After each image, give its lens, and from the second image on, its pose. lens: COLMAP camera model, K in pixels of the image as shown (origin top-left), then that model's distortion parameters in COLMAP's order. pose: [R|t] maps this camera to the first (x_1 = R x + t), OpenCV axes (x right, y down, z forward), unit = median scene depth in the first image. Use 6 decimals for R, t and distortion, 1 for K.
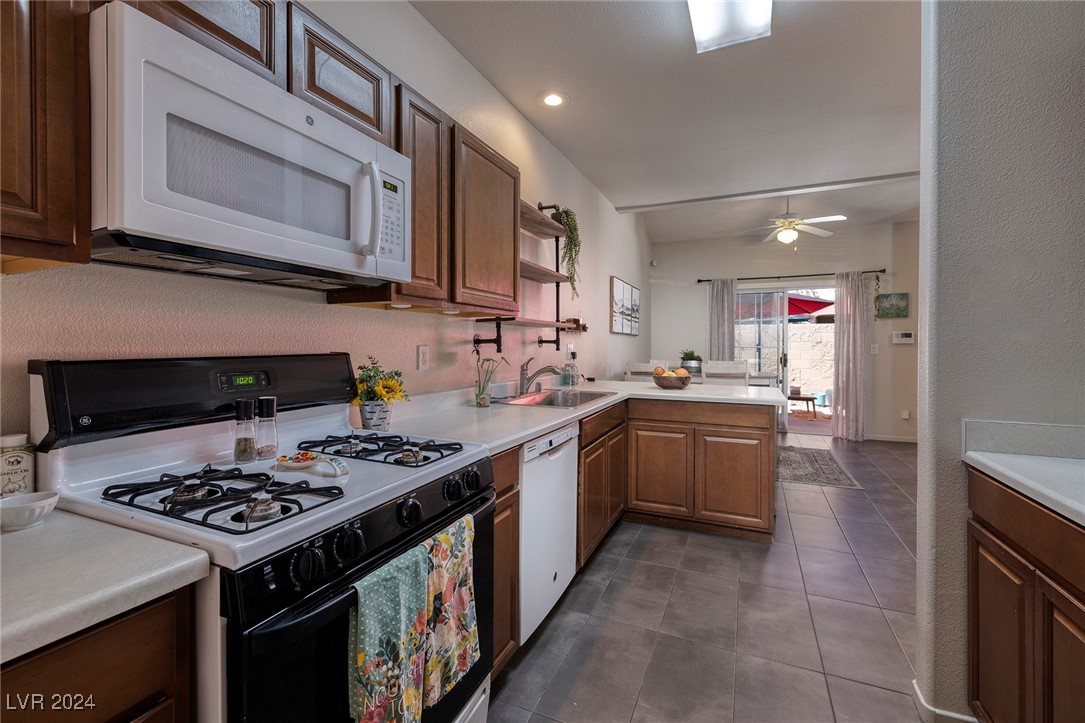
lens RADIAL K [[471.5, 0, 525.0], [0, 471.5, 353.6], [0, 0, 1]] dist [0.001044, 0.000179]
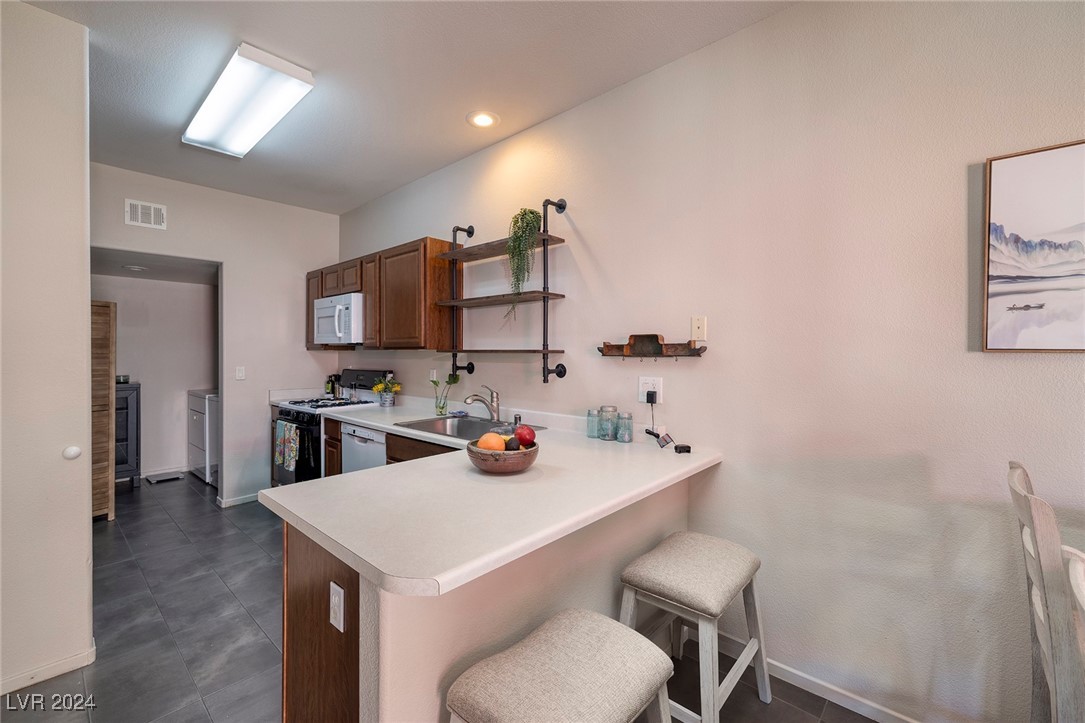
lens RADIAL K [[450.8, 0, 549.0], [0, 450.8, 353.0], [0, 0, 1]] dist [0.002406, 0.000186]
pose [[-0.282371, 0.006372, -0.959284, 0.674186], [-0.010298, 0.999900, 0.009673, -0.055742], [0.959250, 0.012610, -0.282278, 1.031825]]
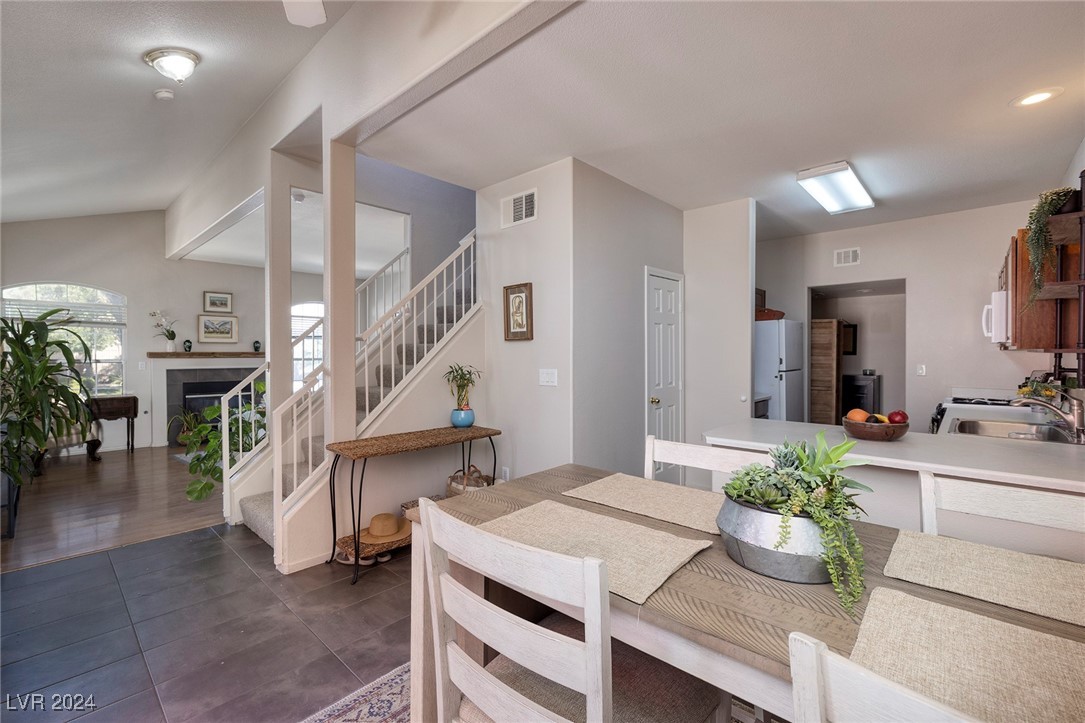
lens RADIAL K [[476.3, 0, 498.4], [0, 476.3, 352.6], [0, 0, 1]] dist [0.001204, 0.000262]
pose [[-0.939273, 0.007804, 0.343081, 0.516104], [0.011522, 0.999895, 0.008800, -0.062734], [-0.342977, 0.012219, -0.939264, 1.613630]]
